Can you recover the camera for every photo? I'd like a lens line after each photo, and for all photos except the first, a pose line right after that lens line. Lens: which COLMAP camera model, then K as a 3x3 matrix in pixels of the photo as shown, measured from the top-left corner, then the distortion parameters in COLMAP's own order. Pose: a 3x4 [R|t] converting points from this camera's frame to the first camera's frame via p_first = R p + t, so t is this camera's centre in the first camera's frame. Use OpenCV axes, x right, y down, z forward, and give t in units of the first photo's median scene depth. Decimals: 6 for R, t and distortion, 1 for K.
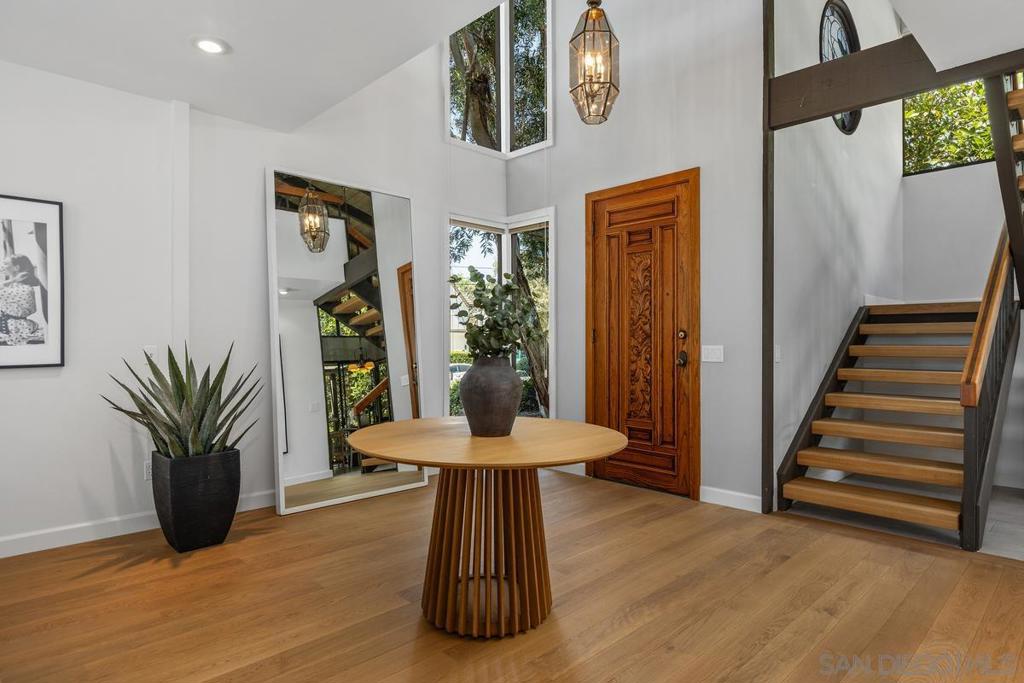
lens RADIAL K [[582.4, 0, 512.0], [0, 582.4, 341.5], [0, 0, 1]] dist [-0.000921, -0.000376]
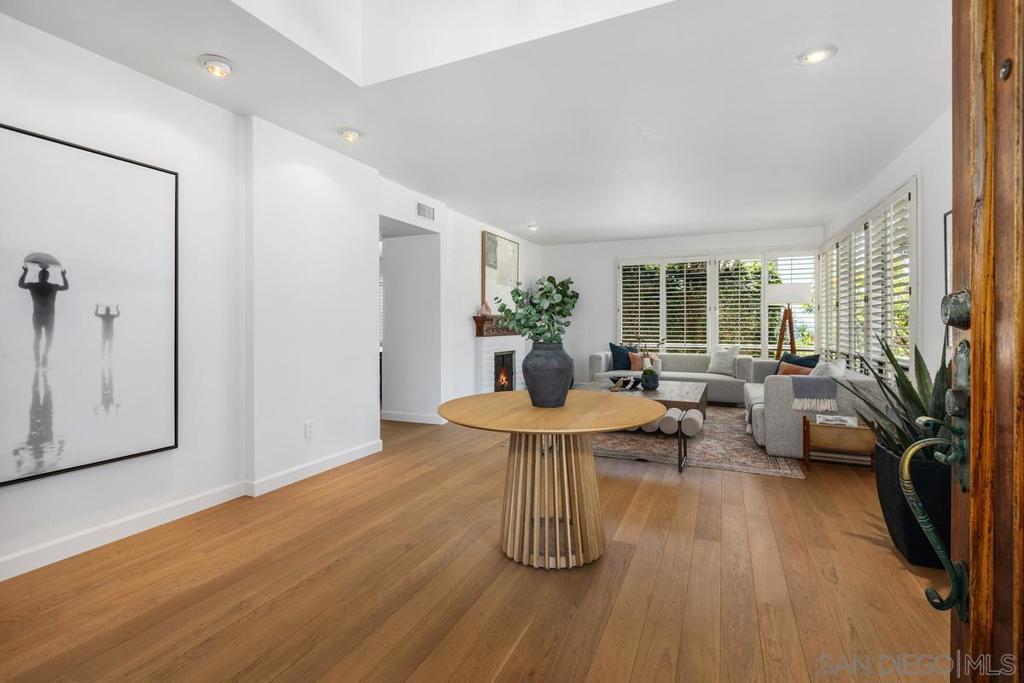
lens RADIAL K [[475.2, 0, 508.2], [0, 475.2, 325.7], [0, 0, 1]] dist [0.000000, 0.000005]
pose [[-0.928782, 0.004499, -0.370599, 0.383231], [0.003236, 0.999987, 0.004029, -0.011983], [0.370612, 0.002543, -0.928784, 1.755280]]
